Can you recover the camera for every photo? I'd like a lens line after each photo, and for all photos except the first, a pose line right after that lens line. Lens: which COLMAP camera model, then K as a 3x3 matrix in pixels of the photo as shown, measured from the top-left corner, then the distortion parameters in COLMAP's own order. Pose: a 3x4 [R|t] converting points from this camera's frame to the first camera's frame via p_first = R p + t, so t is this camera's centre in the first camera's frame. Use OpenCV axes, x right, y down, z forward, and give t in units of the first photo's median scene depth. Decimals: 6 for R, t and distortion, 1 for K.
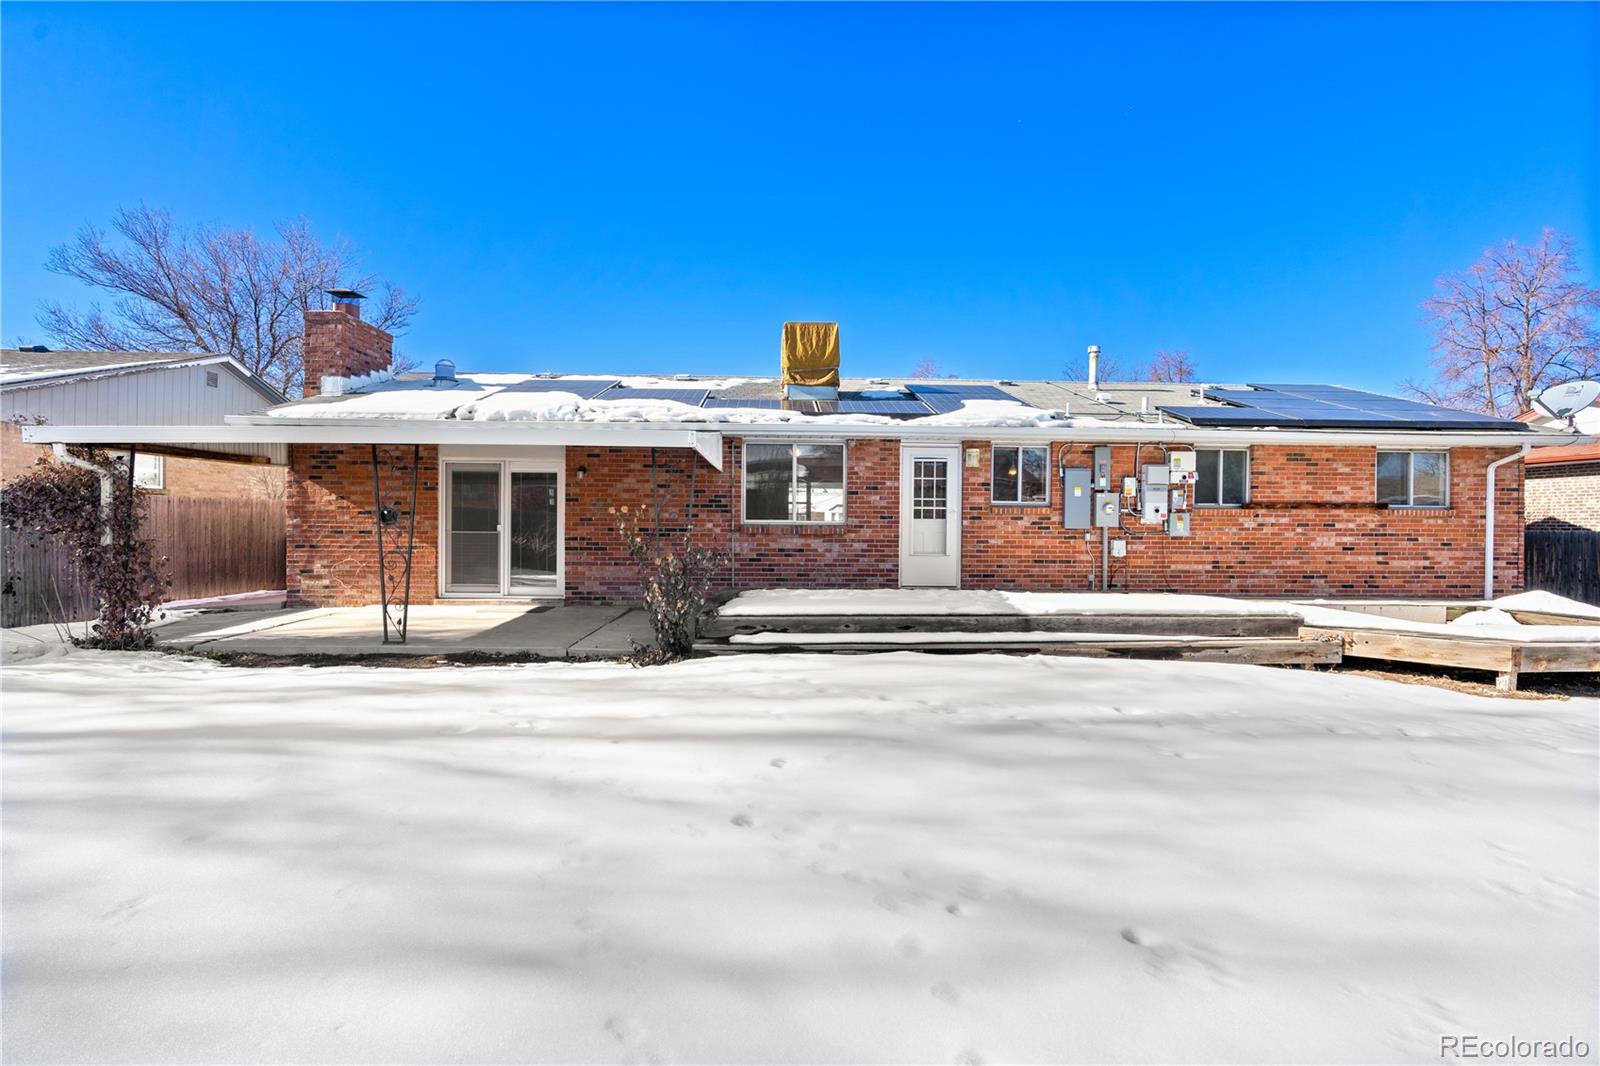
lens RADIAL K [[737.6, 0, 803.3], [0, 737.6, 525.4], [0, 0, 1]] dist [-0.010906, 0.000825]
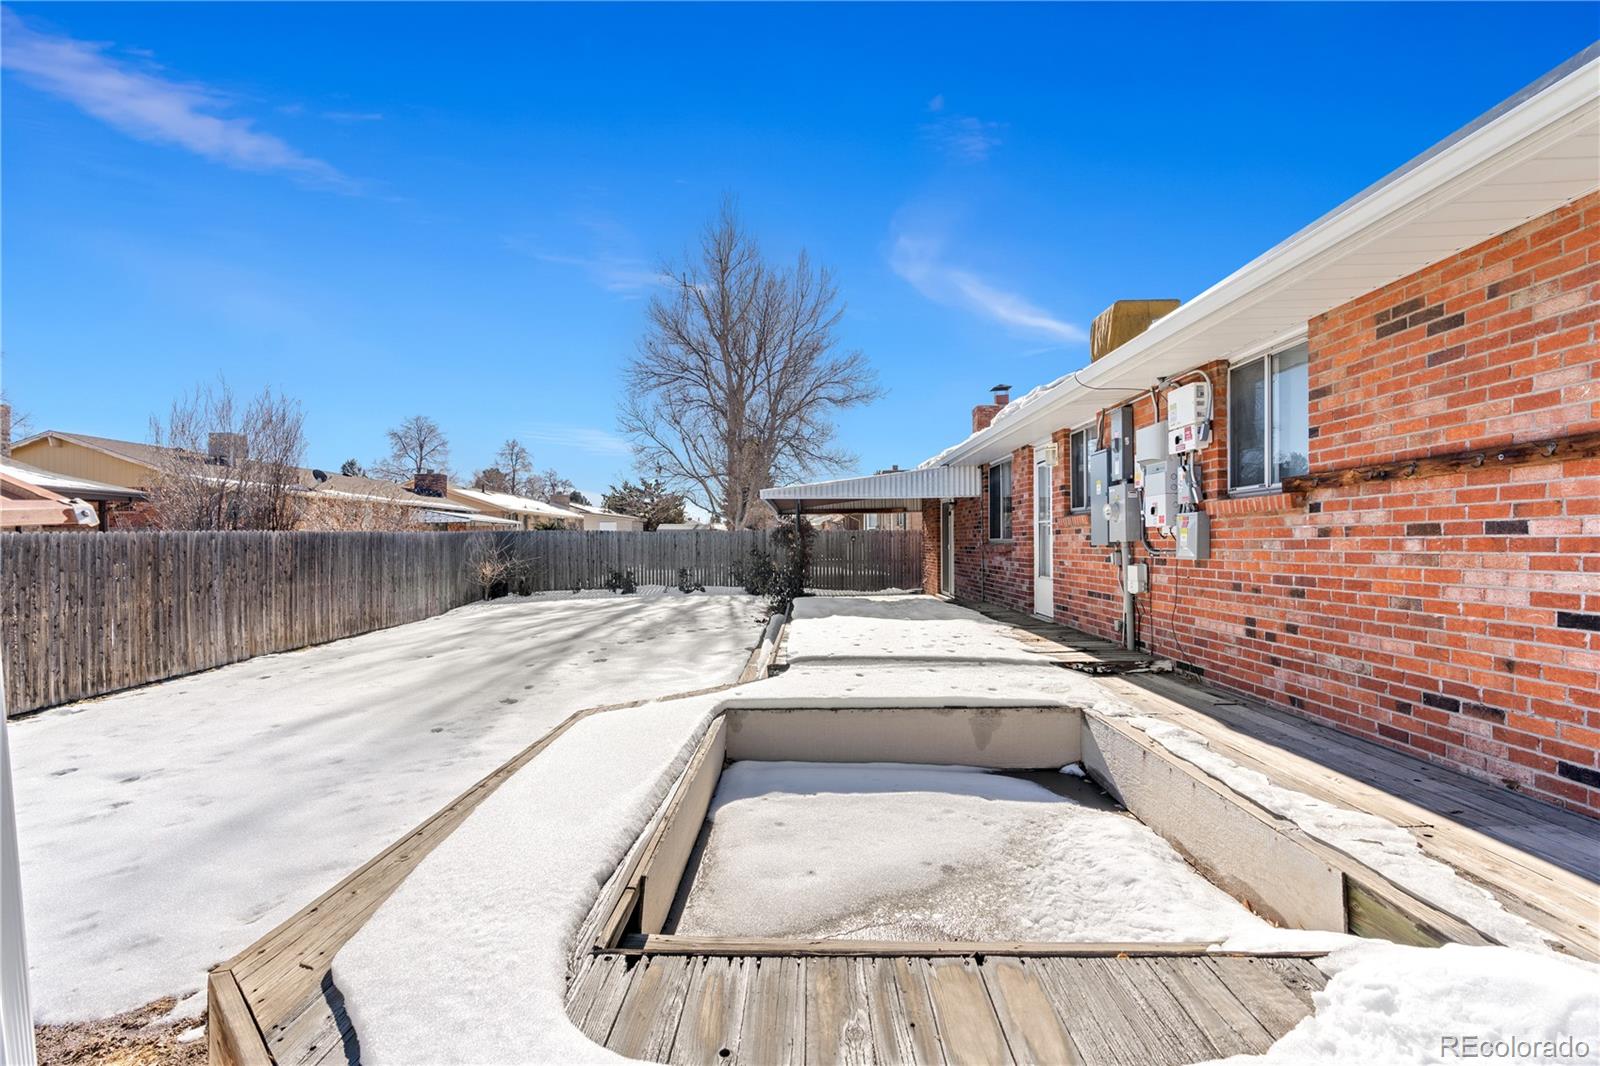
lens RADIAL K [[737.6, 0, 800.8], [0, 737.6, 539.3], [0, 0, 1]] dist [-0.010906, 0.000825]
pose [[-0.041815, -0.013272, -0.999037, 1.007030], [-0.001587, 0.999911, -0.013217, 0.008222], [0.999124, 0.001033, -0.041832, 0.758006]]
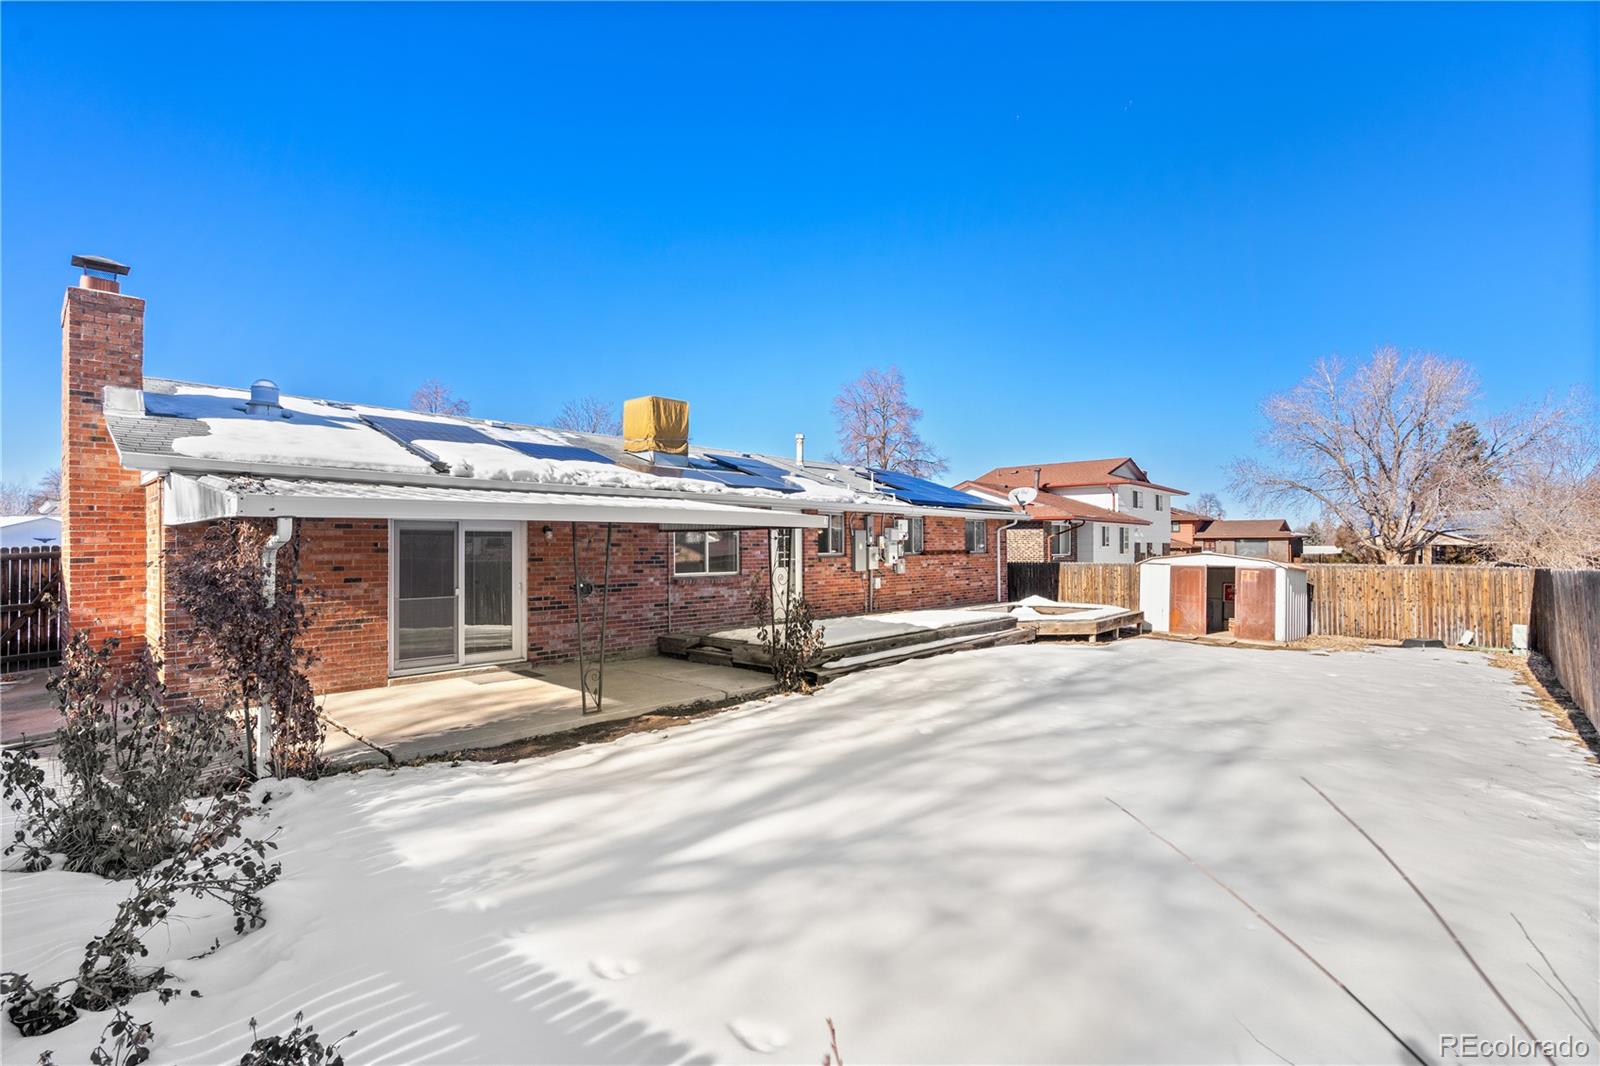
lens RADIAL K [[737.6, 0, 804.9], [0, 737.6, 539.3], [0, 0, 1]] dist [-0.010906, 0.000825]
pose [[0.695963, -0.003322, 0.718070, -0.754905], [0.014032, 0.999861, -0.008974, -0.046956], [-0.717941, 0.016321, 0.695913, 0.052547]]
